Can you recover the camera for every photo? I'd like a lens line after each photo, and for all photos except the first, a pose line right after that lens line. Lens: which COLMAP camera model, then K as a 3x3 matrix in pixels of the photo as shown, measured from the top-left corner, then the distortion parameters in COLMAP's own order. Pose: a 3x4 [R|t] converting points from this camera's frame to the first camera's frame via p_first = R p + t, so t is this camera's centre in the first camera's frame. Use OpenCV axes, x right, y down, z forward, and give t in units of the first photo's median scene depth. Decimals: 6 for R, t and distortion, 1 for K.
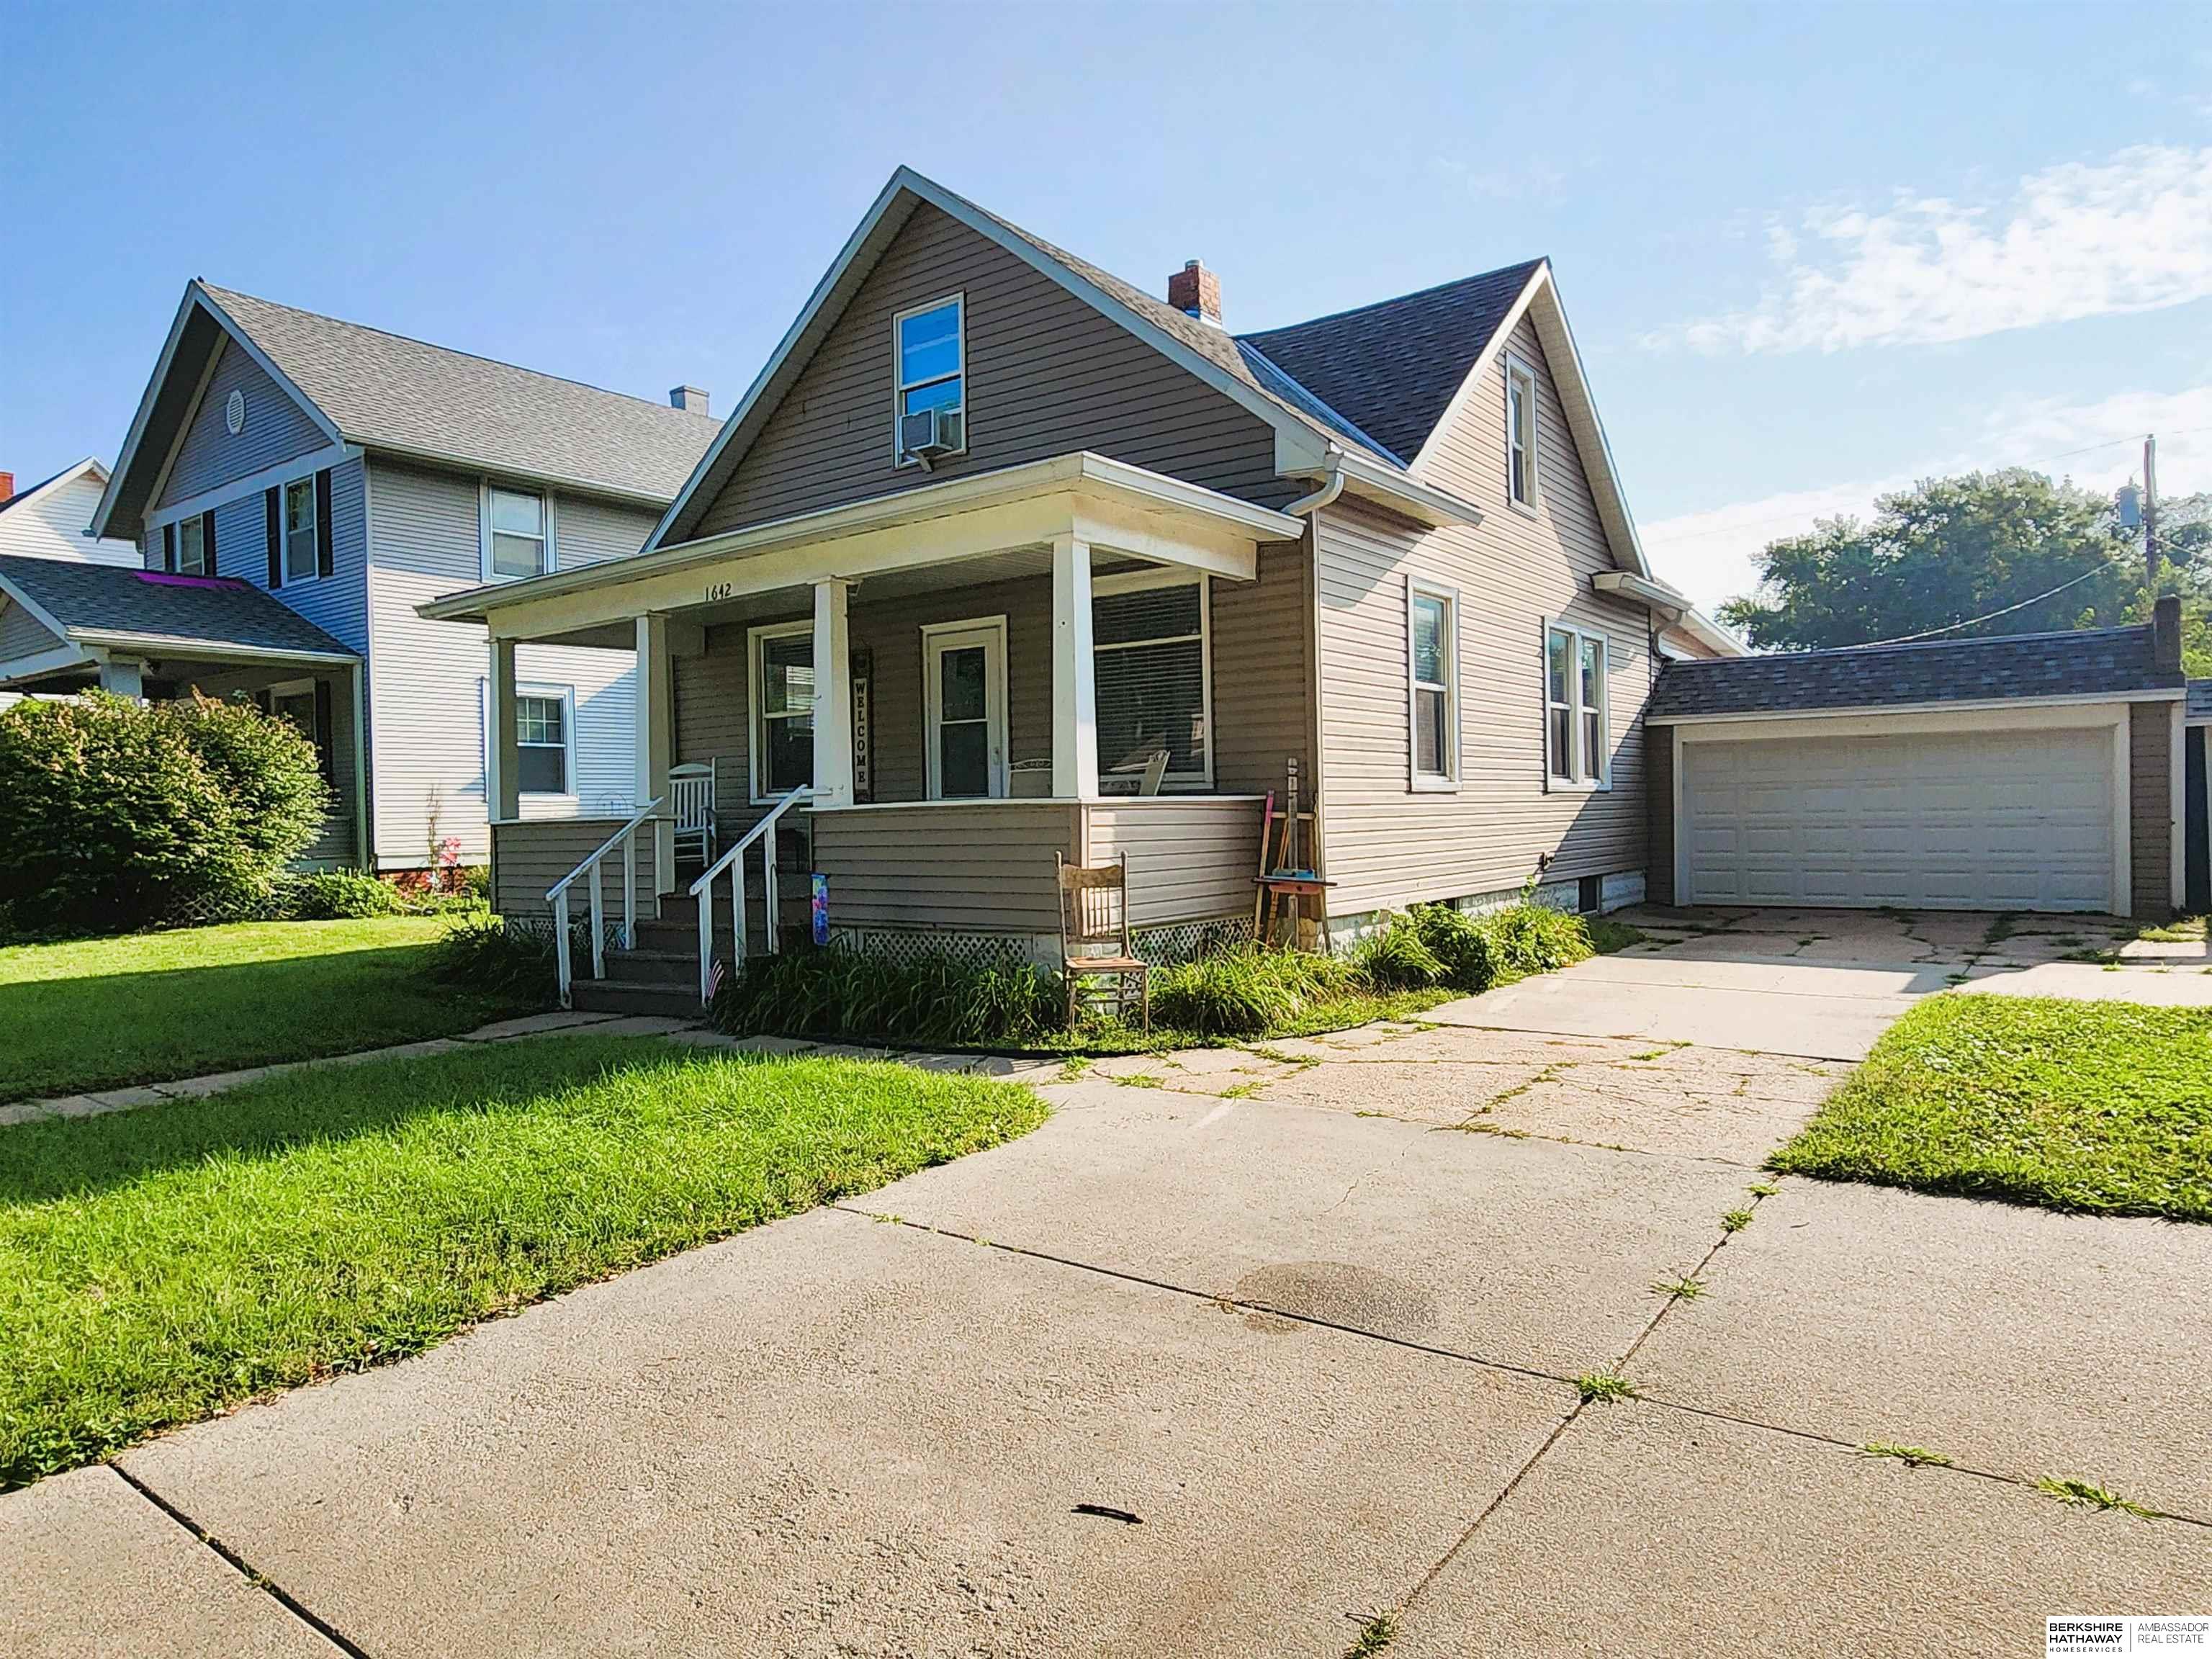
lens RADIAL K [[1375.3, 0, 1103.8], [0, 1375.3, 830.9], [0, 0, 1]] dist [-0.003342, -0.001244]
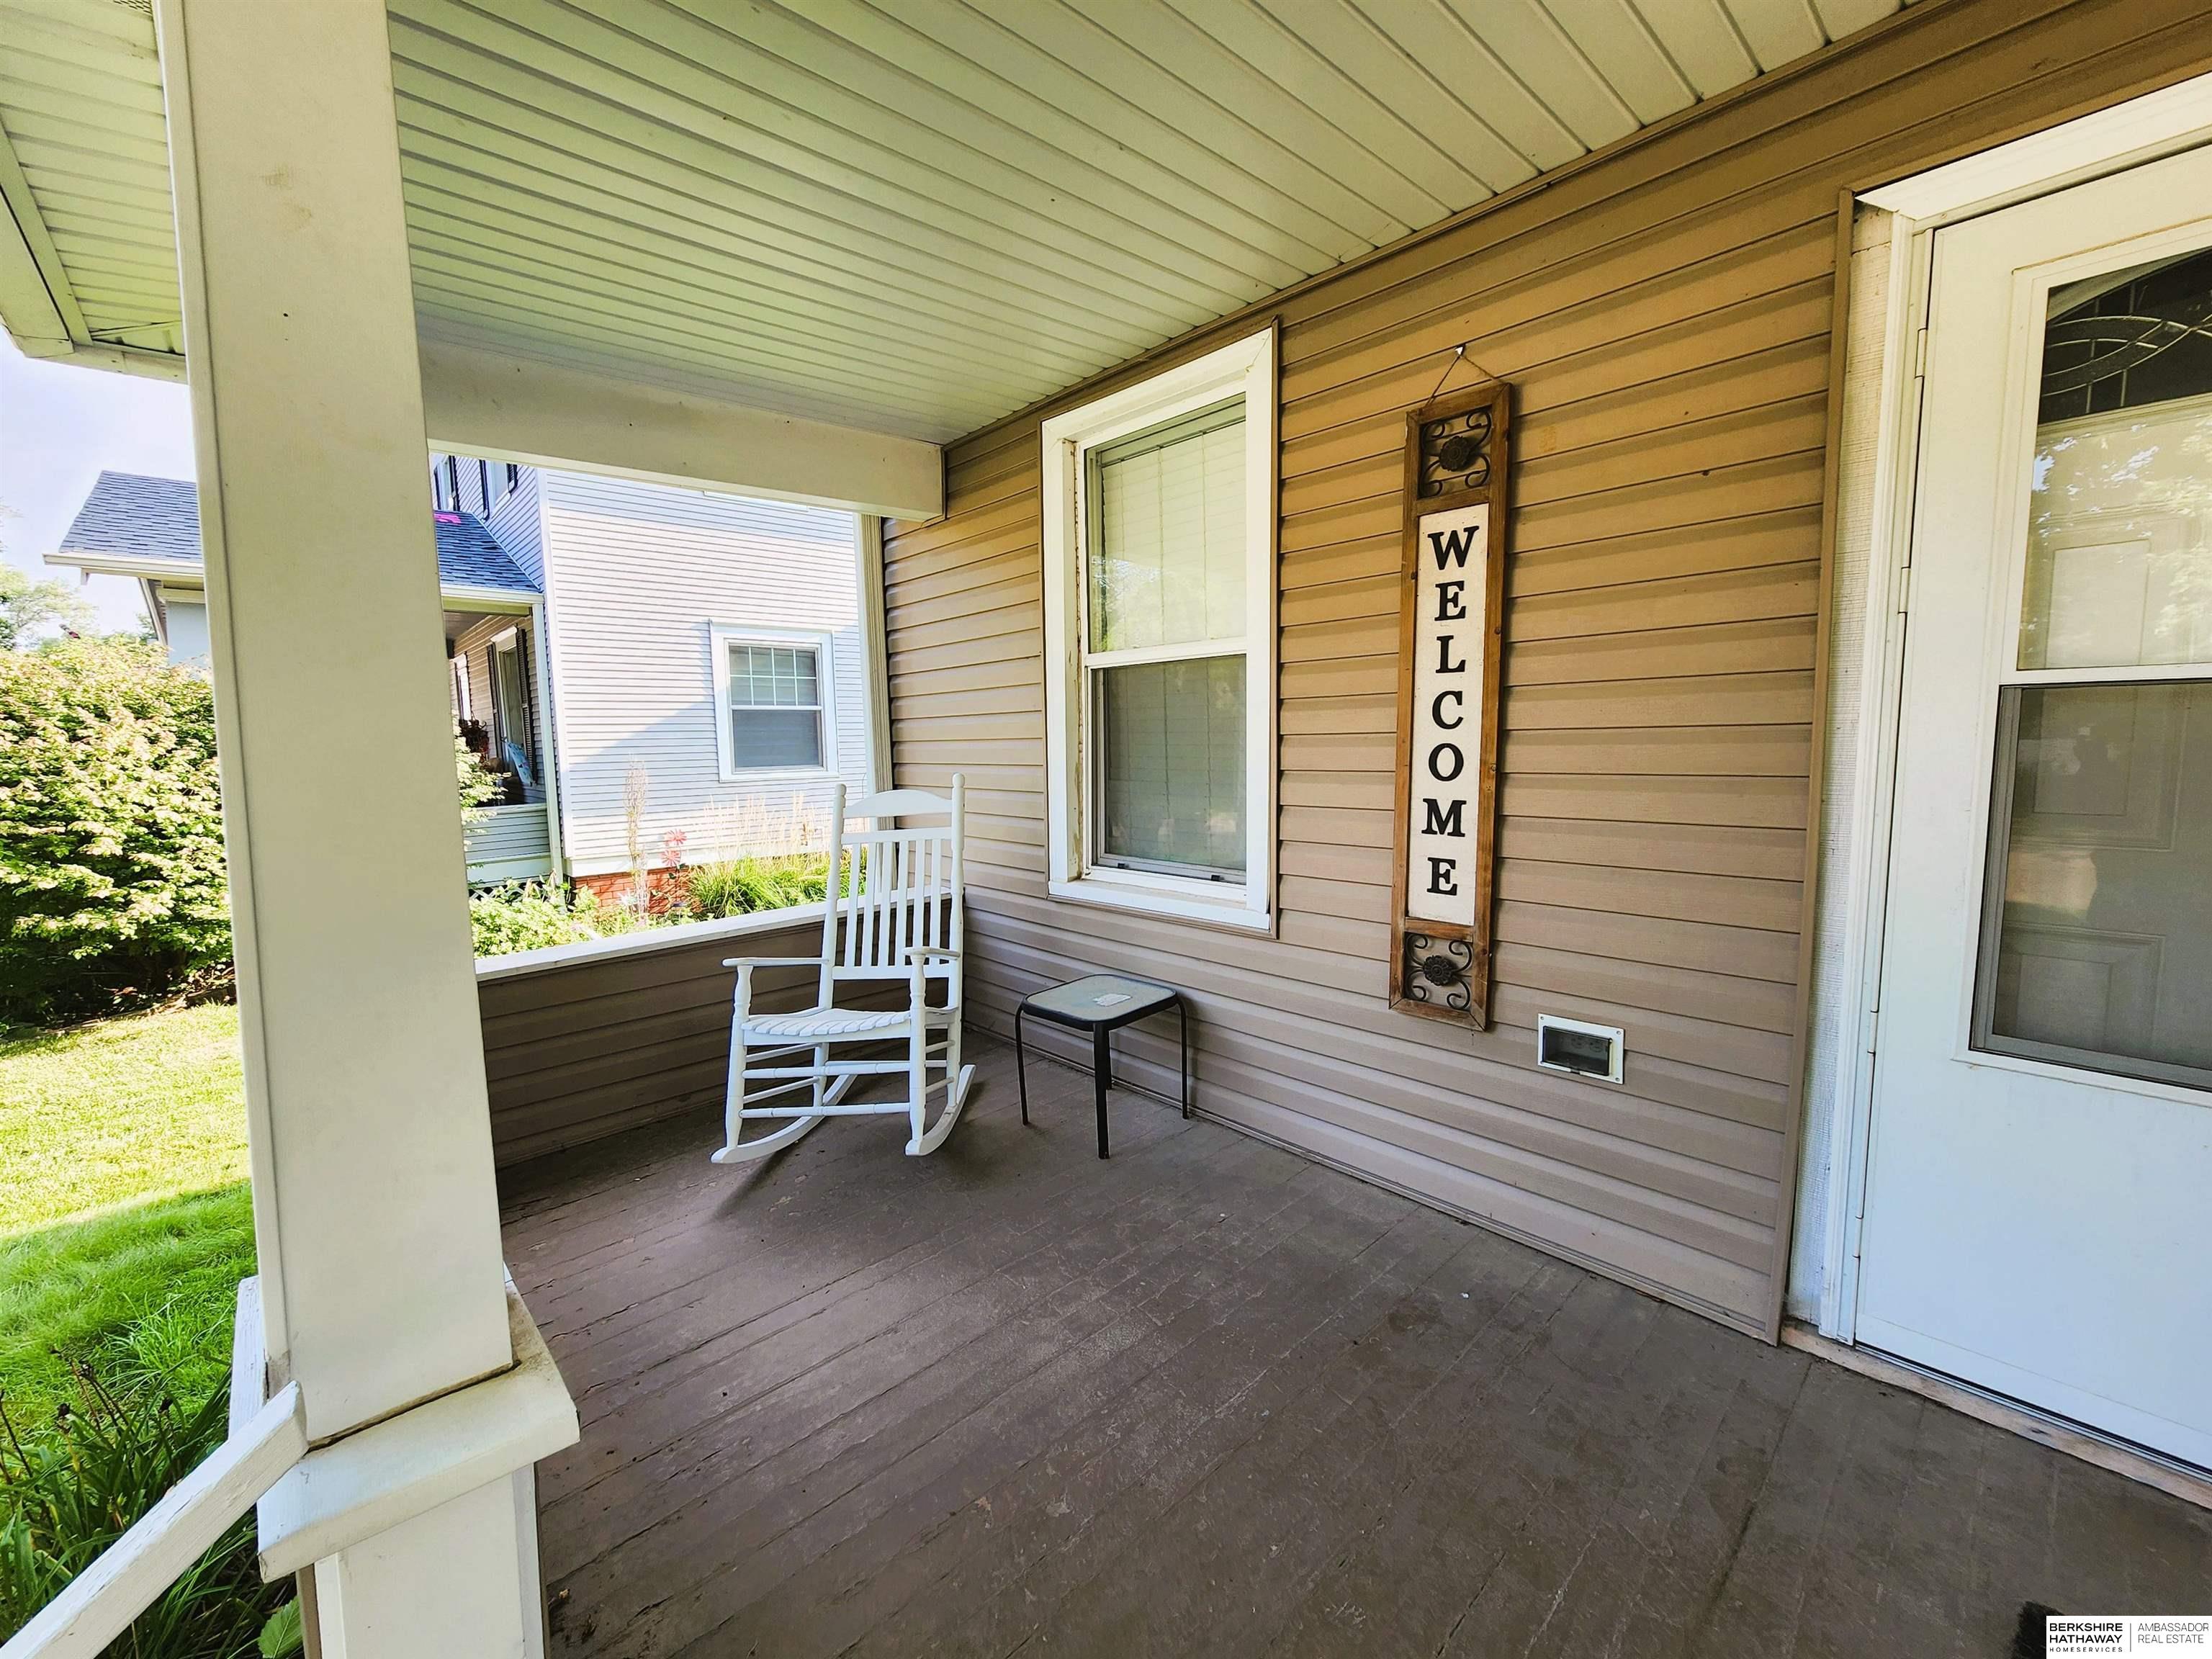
lens RADIAL K [[907.7, 0, 1093.4], [0, 907.7, 821.2], [0, 0, 1]] dist [0.003319, 0.000372]
pose [[0.978003, 0.020631, -0.207567, -0.207145], [-0.001988, 0.995973, 0.089627, -0.066669], [0.208581, -0.087243, 0.974106, 0.810246]]
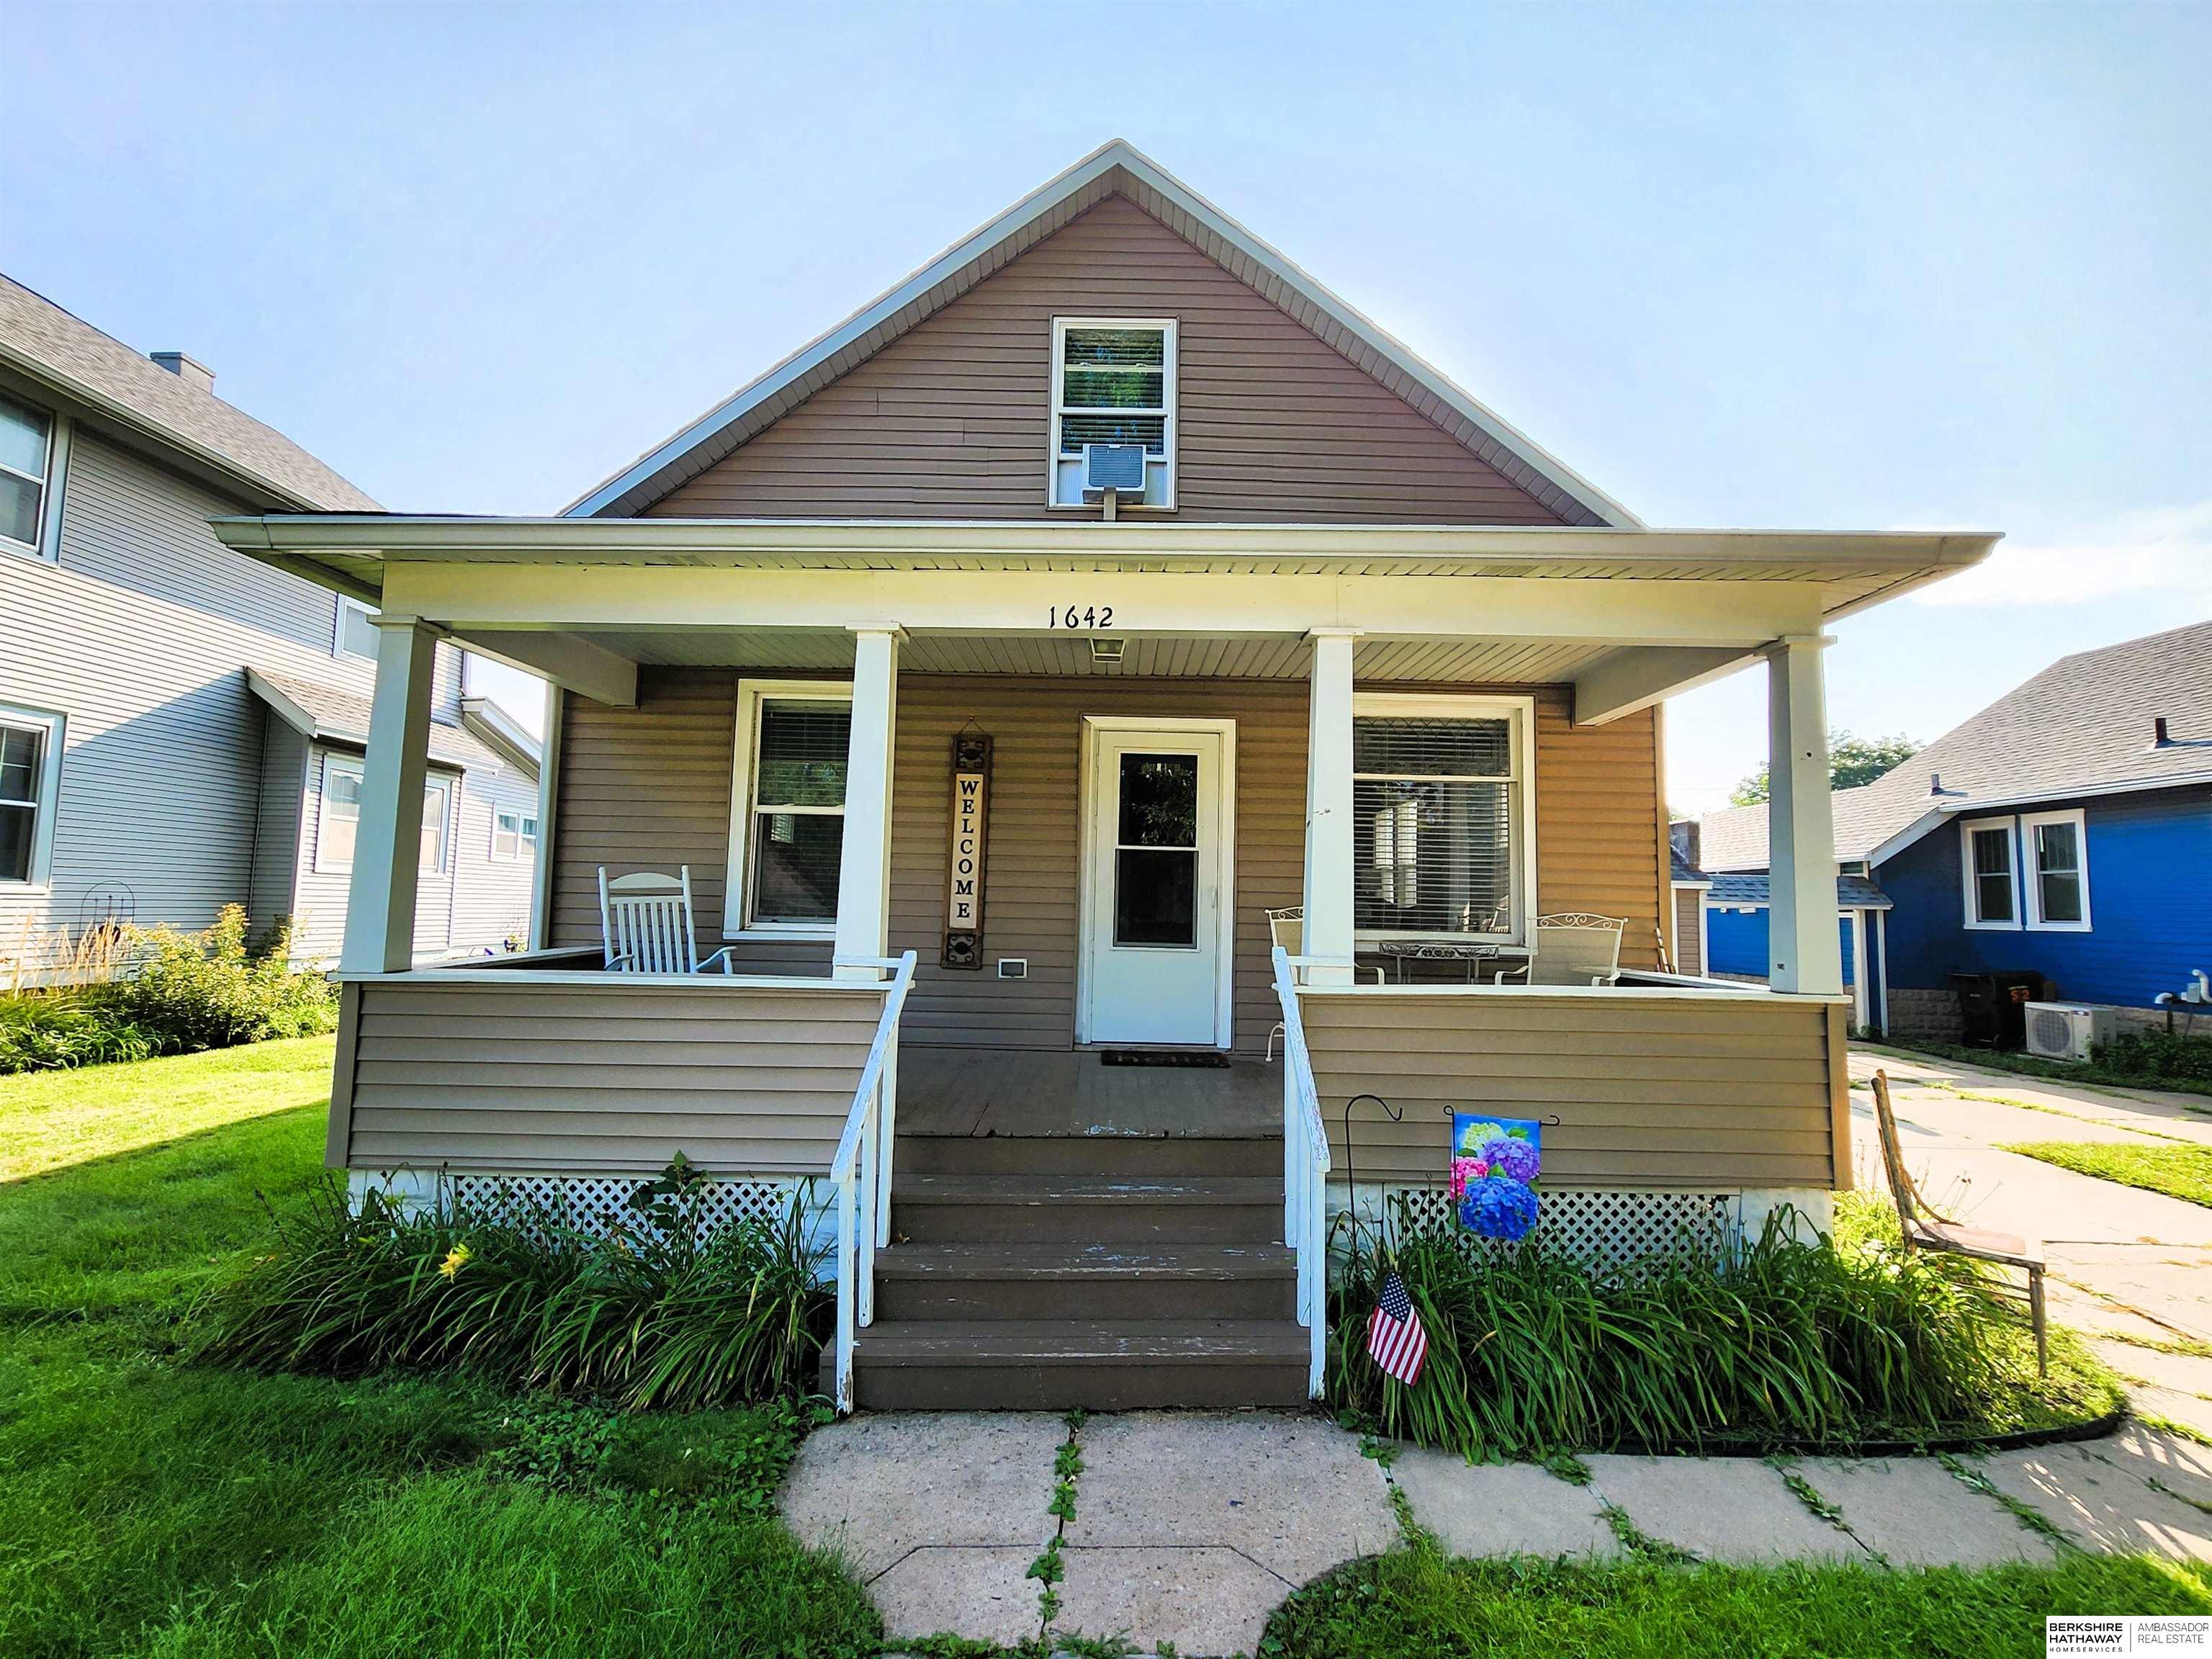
lens RADIAL K [[953.5, 0, 1112.6], [0, 953.5, 831.4], [0, 0, 1]] dist [-0.012034, 0.000006]
pose [[0.795889, 0.088716, 0.598908, -0.412929], [-0.031358, 0.993919, -0.105557, -0.030623], [-0.604630, 0.065231, 0.793831, 0.561275]]
